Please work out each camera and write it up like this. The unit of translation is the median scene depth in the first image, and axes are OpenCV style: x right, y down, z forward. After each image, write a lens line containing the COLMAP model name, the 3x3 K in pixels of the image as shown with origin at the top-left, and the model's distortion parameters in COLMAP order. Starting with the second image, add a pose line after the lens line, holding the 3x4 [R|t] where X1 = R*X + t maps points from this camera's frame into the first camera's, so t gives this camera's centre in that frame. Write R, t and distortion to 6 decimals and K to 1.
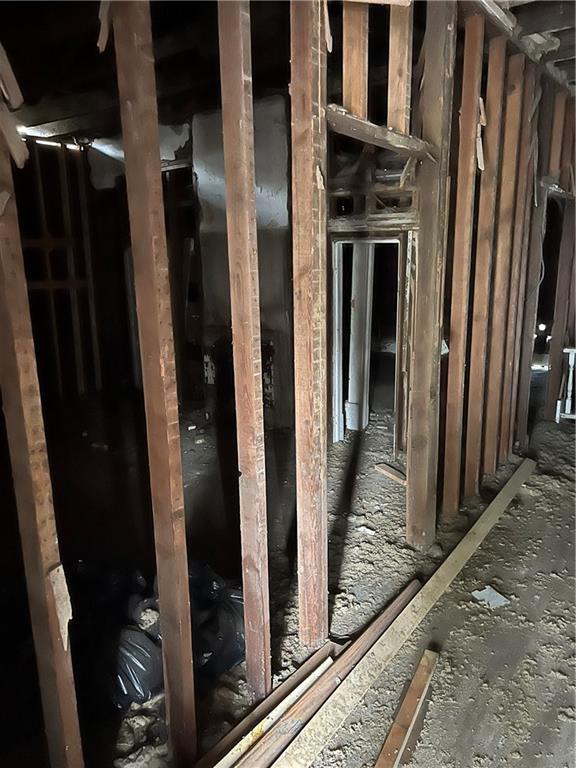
lens RADIAL K [[560.2, 0, 304.4], [0, 560.2, 382.8], [0, 0, 1]] dist [0.038361, -0.043690]
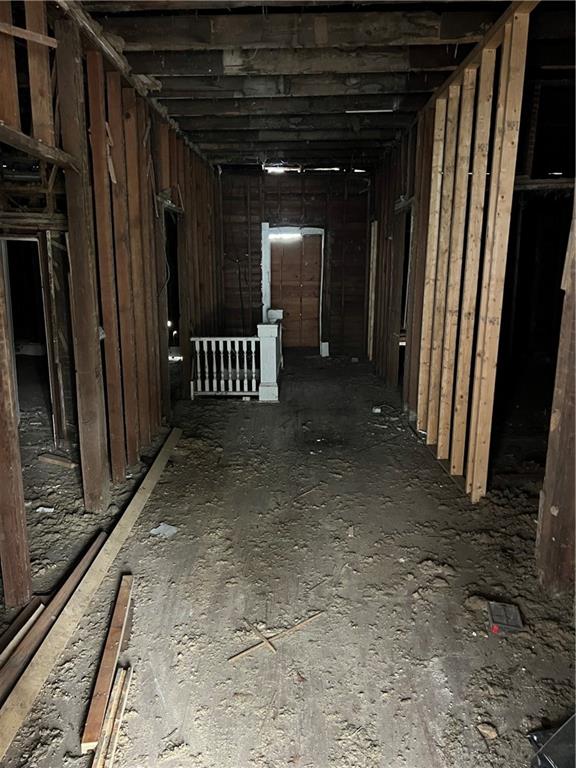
lens RADIAL K [[560.2, 0, 304.4], [0, 560.2, 382.8], [0, 0, 1]] dist [0.038361, -0.043690]
pose [[0.796813, -0.101970, 0.595559, -0.106036], [0.108544, 0.993779, 0.024927, 0.049096], [-0.594396, 0.044782, 0.802925, -0.155630]]
